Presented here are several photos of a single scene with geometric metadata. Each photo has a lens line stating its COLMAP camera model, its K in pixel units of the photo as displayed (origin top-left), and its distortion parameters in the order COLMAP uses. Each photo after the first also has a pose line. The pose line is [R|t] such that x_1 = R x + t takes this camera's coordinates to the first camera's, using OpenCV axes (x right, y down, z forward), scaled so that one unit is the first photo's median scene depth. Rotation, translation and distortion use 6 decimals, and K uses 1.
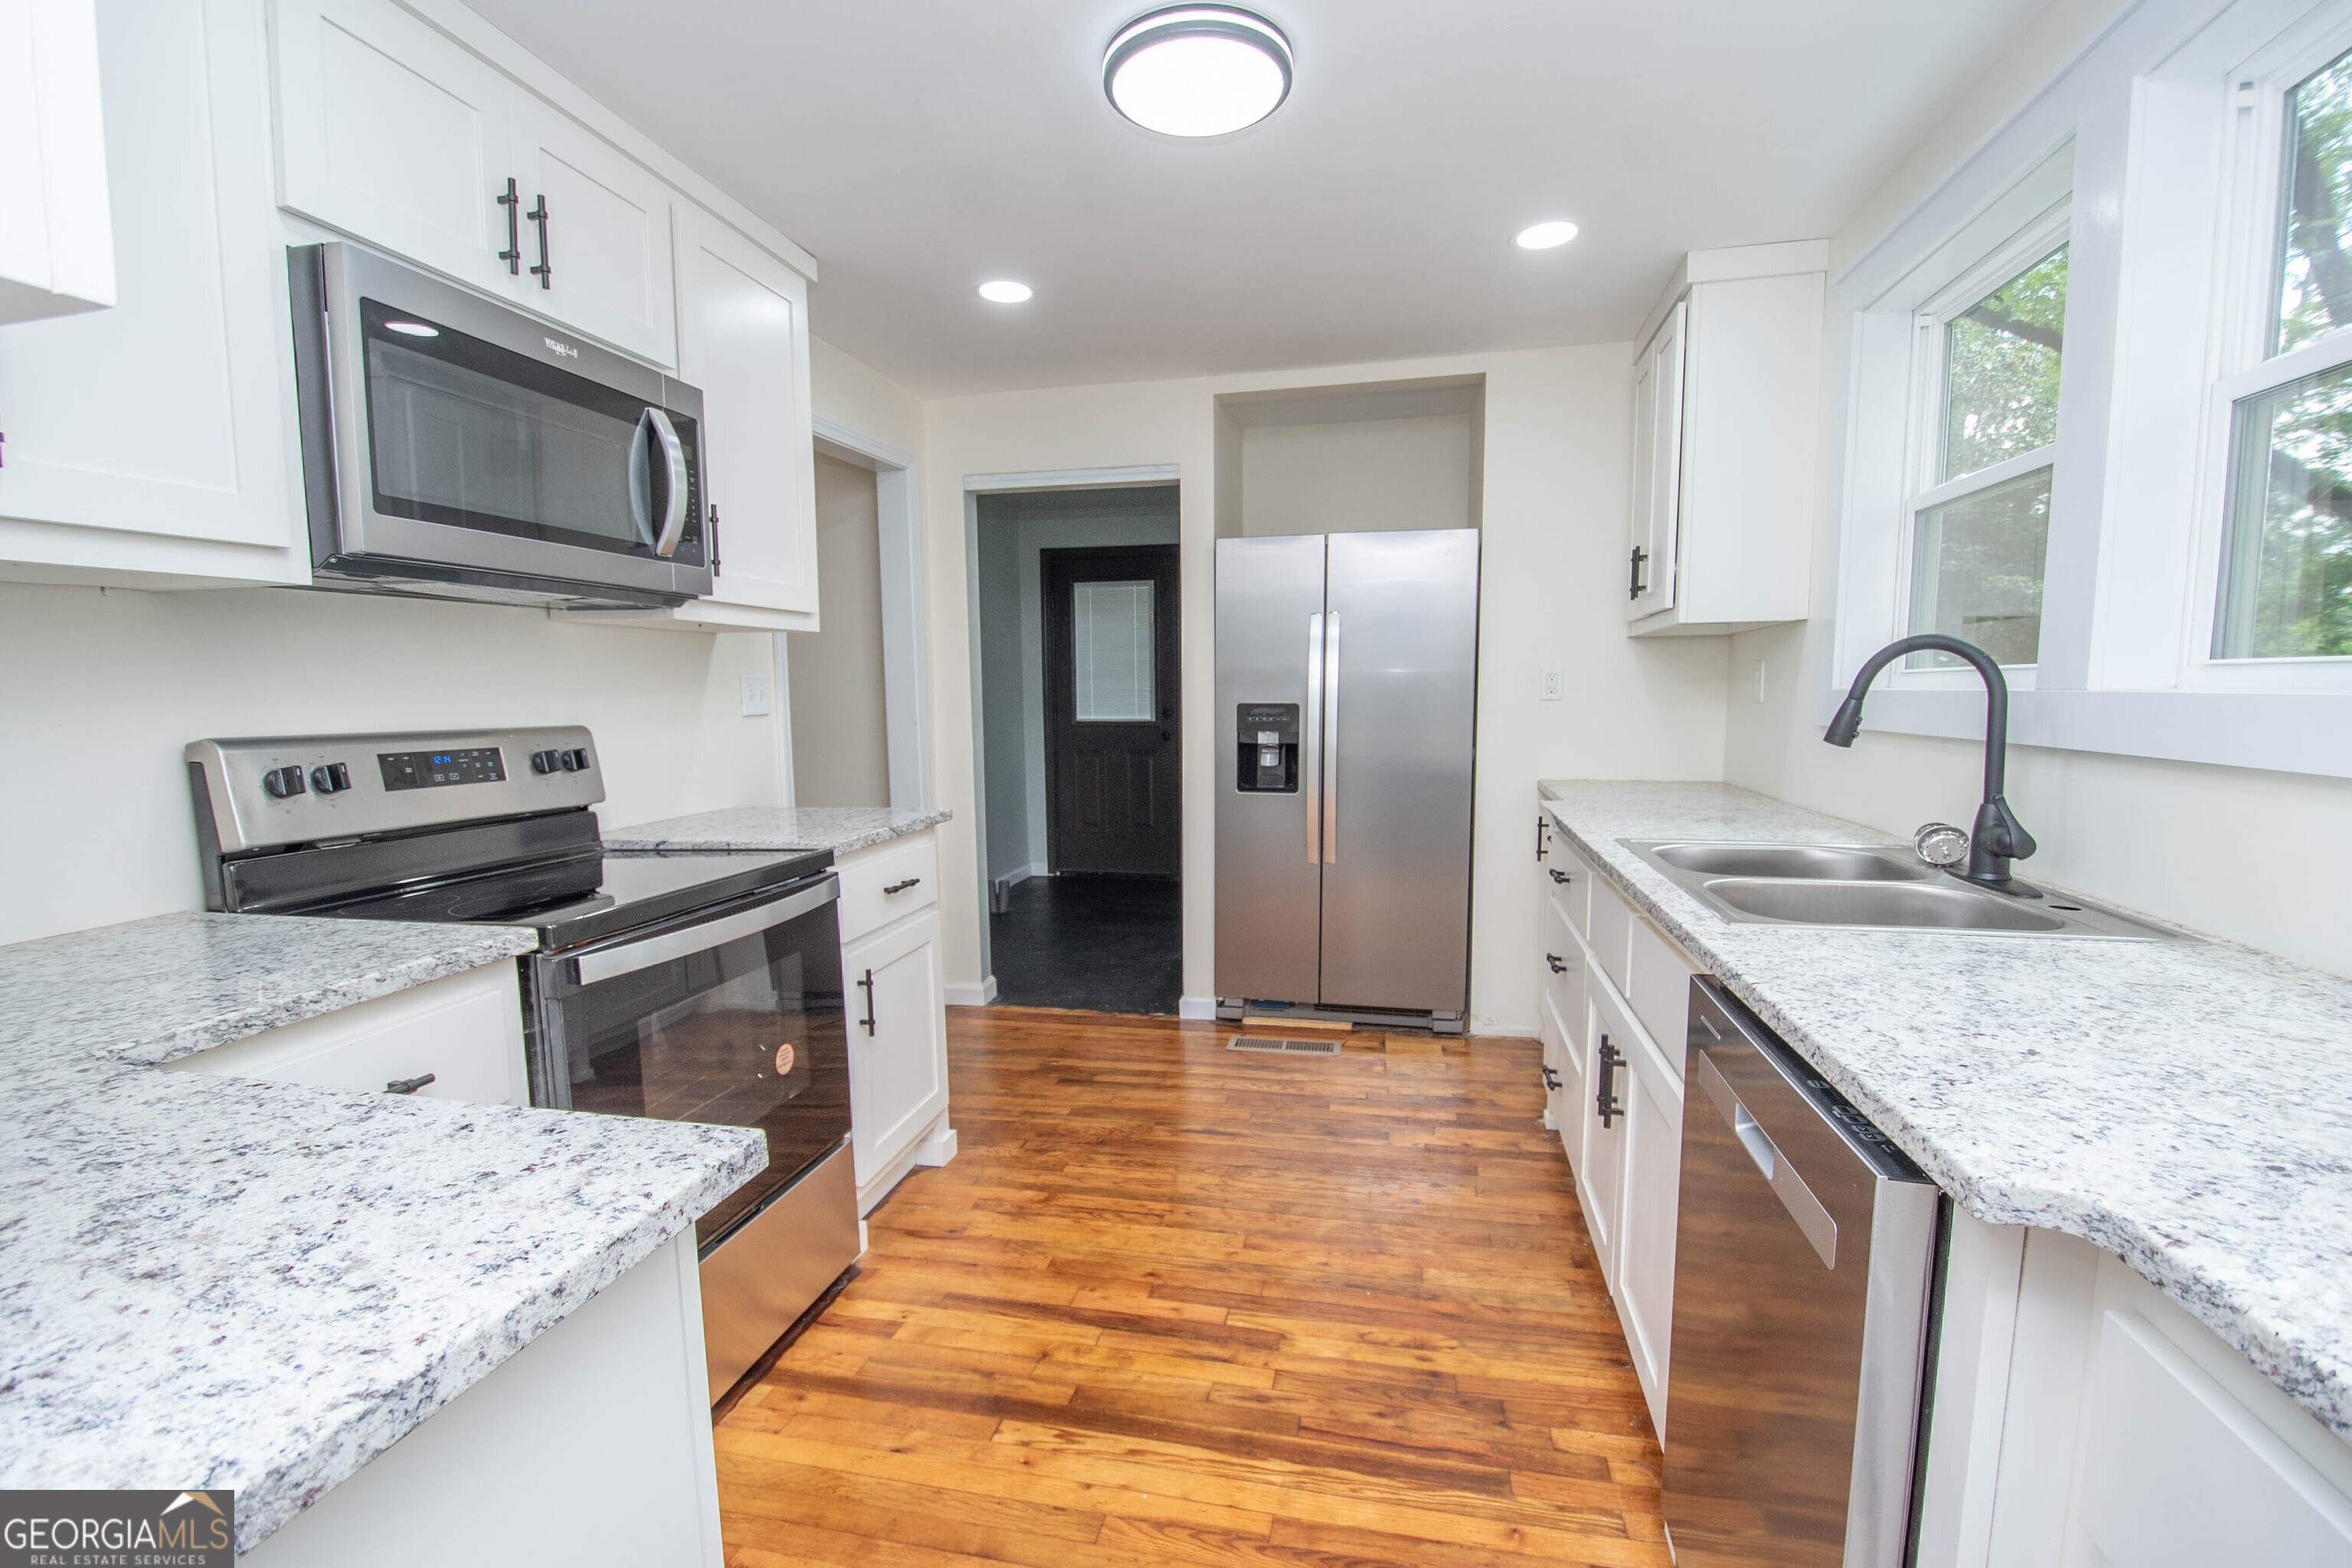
lens RADIAL K [[1031.8, 0, 1178.4], [0, 1031.8, 811.7], [0, 0, 1]] dist [0.012973, -0.028133]
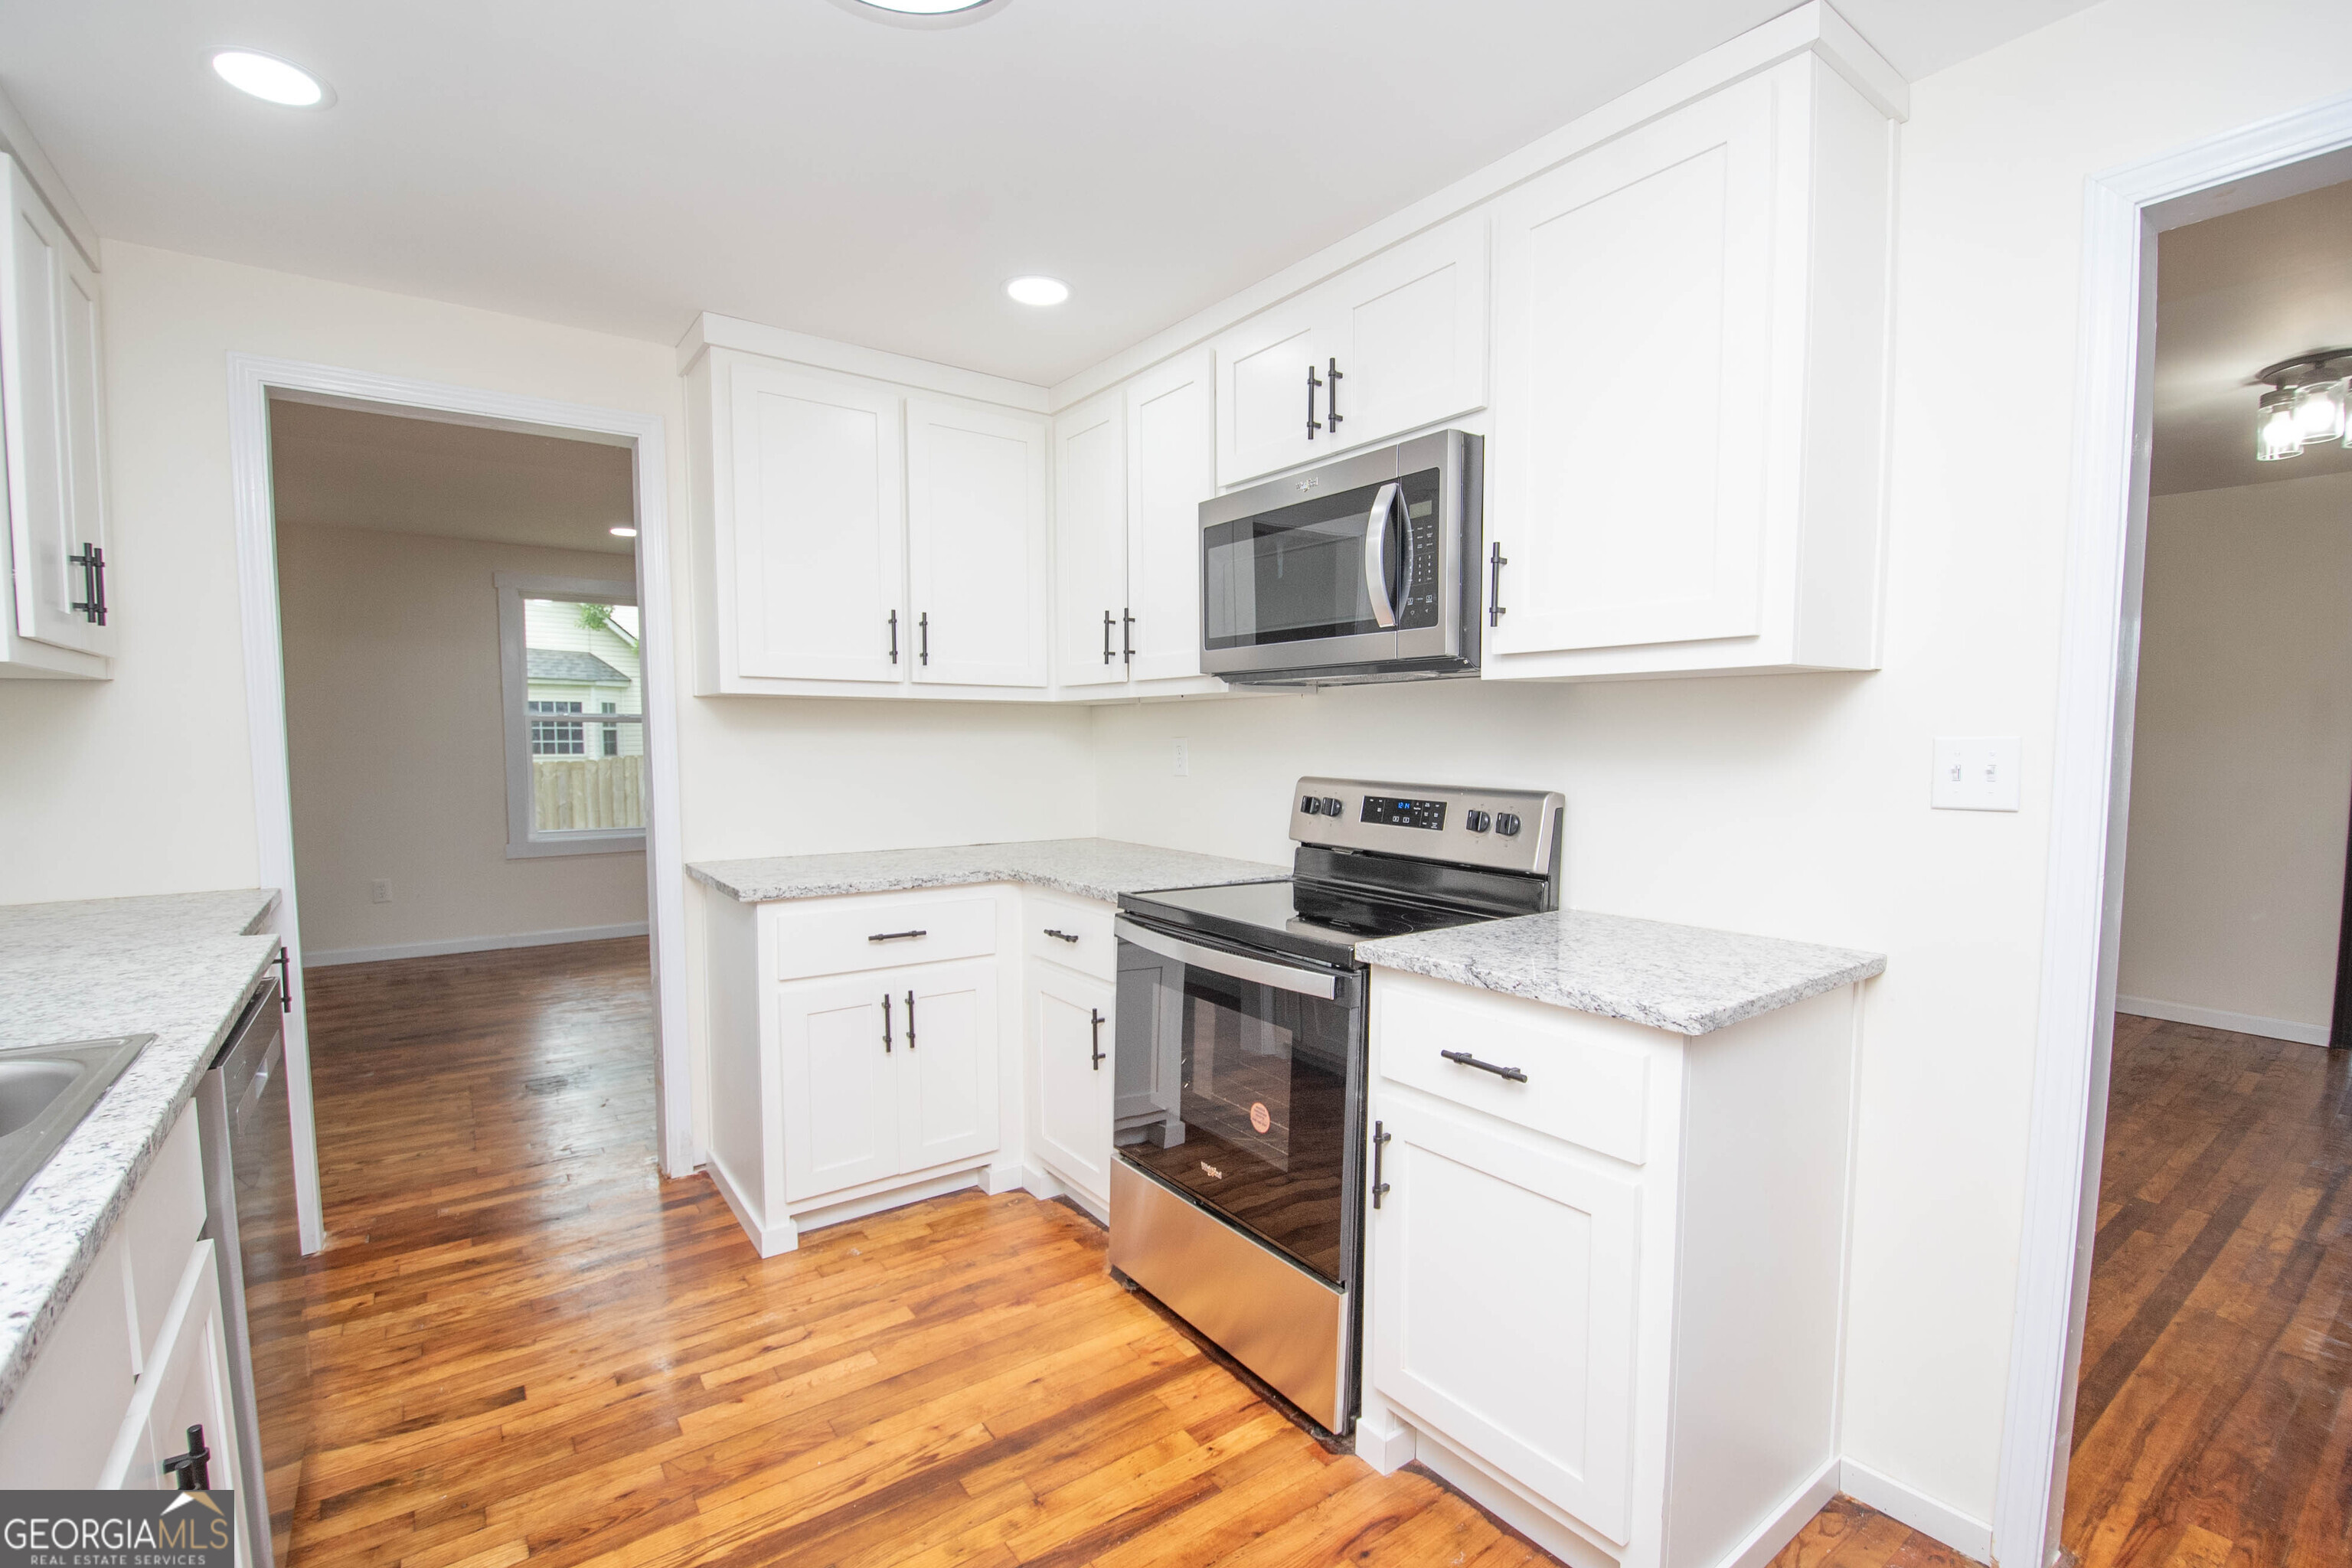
lens RADIAL K [[1028.6, 0, 1184.0], [0, 1028.6, 812.2], [0, 0, 1]] dist [0.020893, -0.027964]
pose [[-0.658934, 0.064035, -0.749470, 0.436236], [-0.083992, 0.983875, 0.157908, -0.224213], [0.747497, 0.167000, -0.642930, 1.631302]]
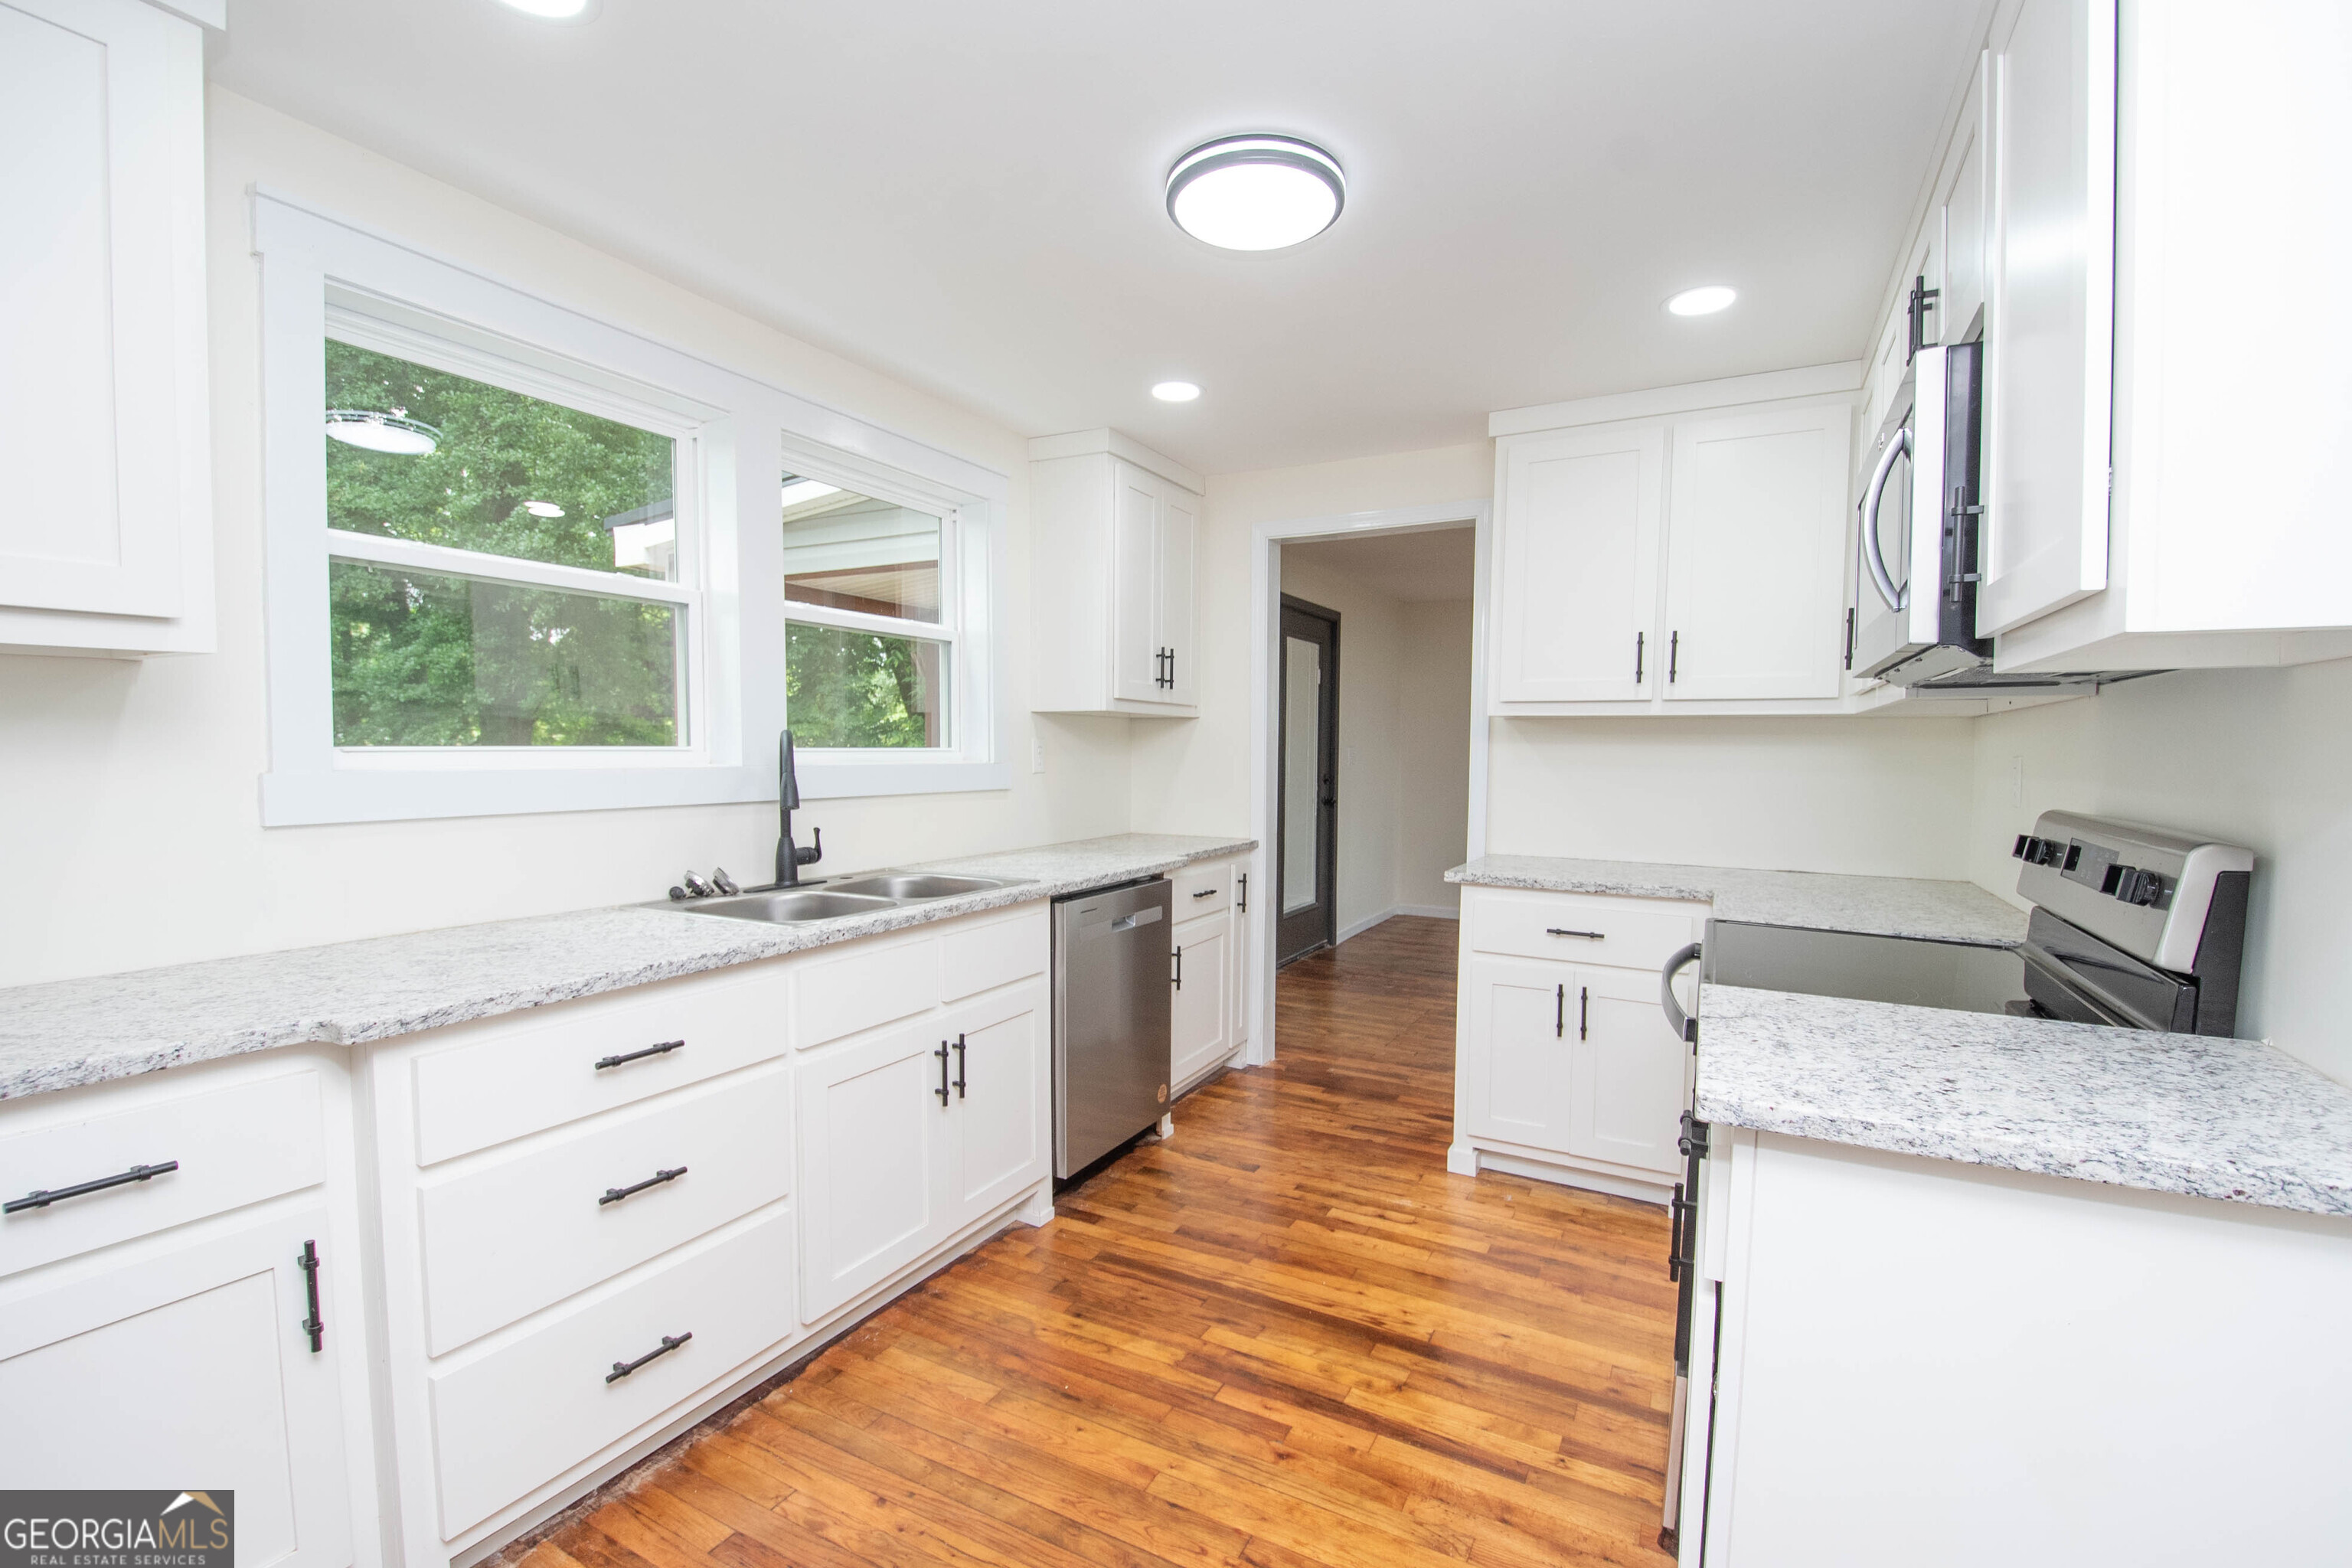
lens RADIAL K [[1031.8, 0, 1178.4], [0, 1031.8, 811.7], [0, 0, 1]] dist [0.012973, -0.028133]
pose [[-0.962056, -0.016631, 0.272343, -0.197916], [0.031087, 0.984960, 0.169962, -0.262299], [-0.271074, 0.171979, -0.947070, 2.051092]]
